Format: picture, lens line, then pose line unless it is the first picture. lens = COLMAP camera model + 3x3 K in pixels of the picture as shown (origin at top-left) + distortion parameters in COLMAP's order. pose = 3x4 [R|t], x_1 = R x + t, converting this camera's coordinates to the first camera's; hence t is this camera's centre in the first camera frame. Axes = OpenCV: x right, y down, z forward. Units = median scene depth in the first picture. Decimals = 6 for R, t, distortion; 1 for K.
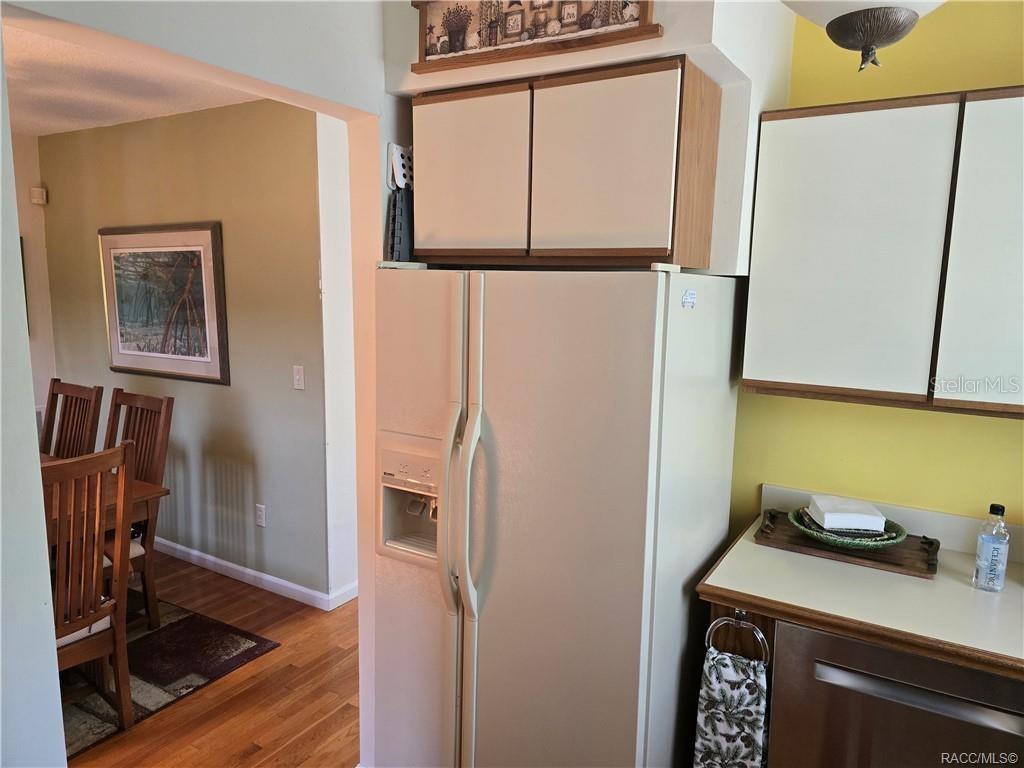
lens RADIAL K [[685.2, 0, 533.5], [0, 685.2, 383.7], [0, 0, 1]] dist [0.065728, -0.055381]
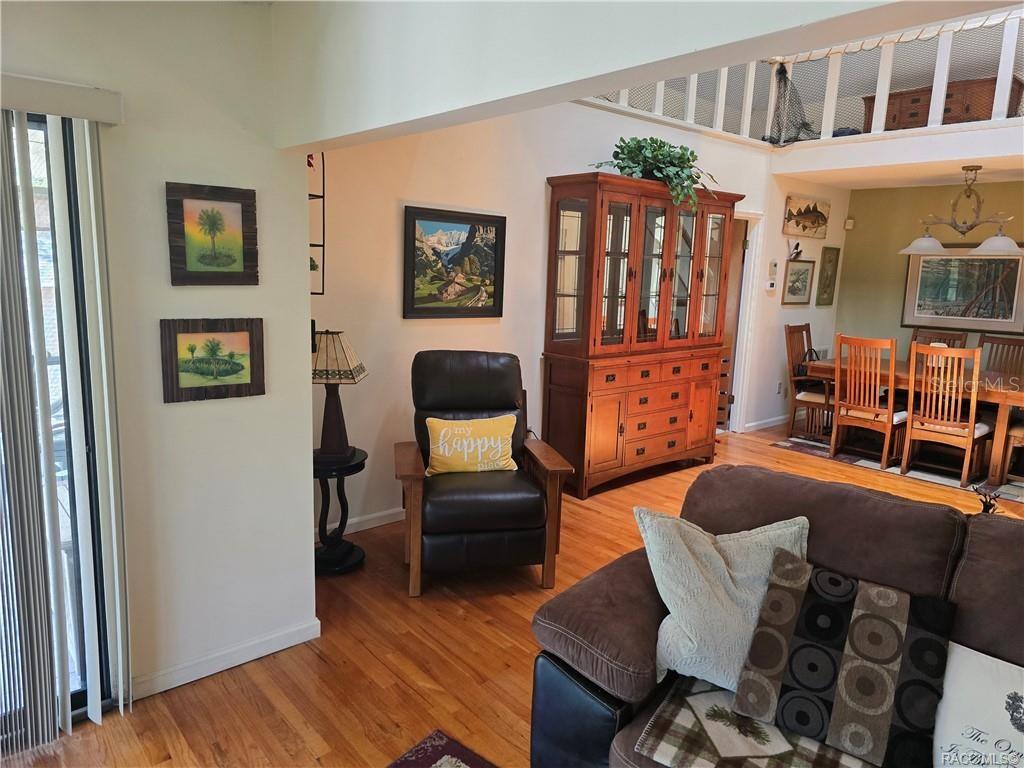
lens RADIAL K [[685.2, 0, 517.6], [0, 685.2, 381.2], [0, 0, 1]] dist [0.065728, -0.055381]
pose [[0.950105, 0.067630, -0.304510, -2.271457], [-0.063528, 0.997706, 0.023369, 0.317889], [0.305392, -0.002858, 0.952222, -2.164399]]
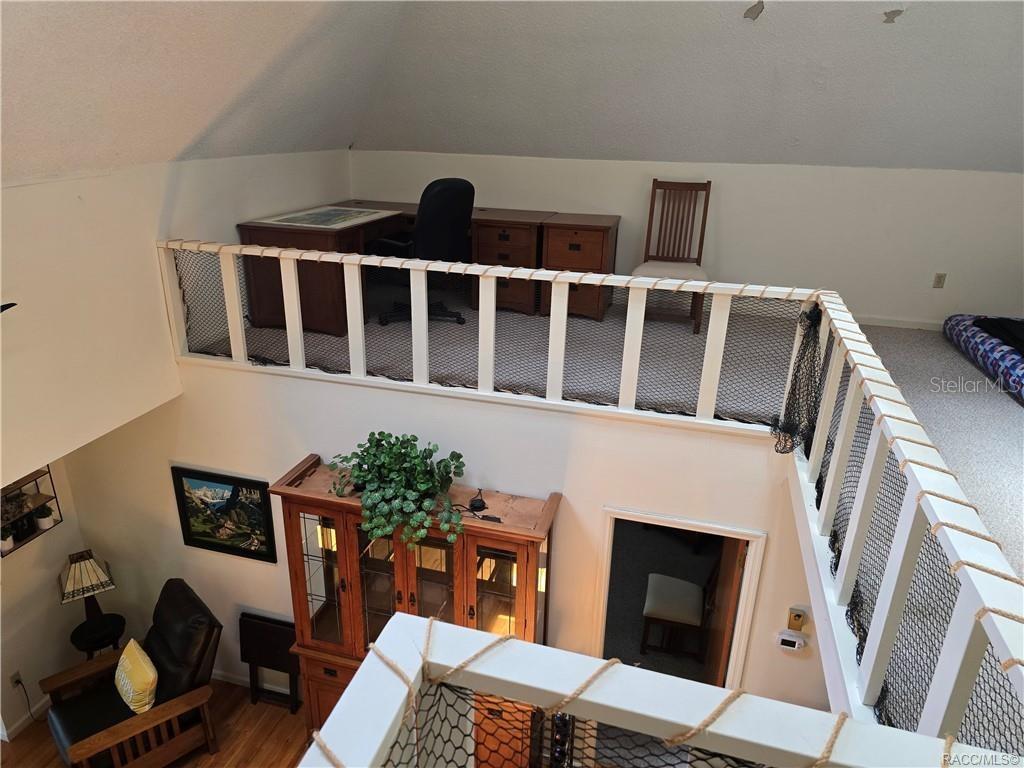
lens RADIAL K [[685.2, 0, 507.9], [0, 685.2, 381.7], [0, 0, 1]] dist [0.065728, -0.055381]
pose [[0.247750, 0.340735, -0.906929, -0.658271], [-0.155427, 0.937967, 0.309937, -1.502288], [0.956275, 0.064174, 0.285340, 0.248304]]
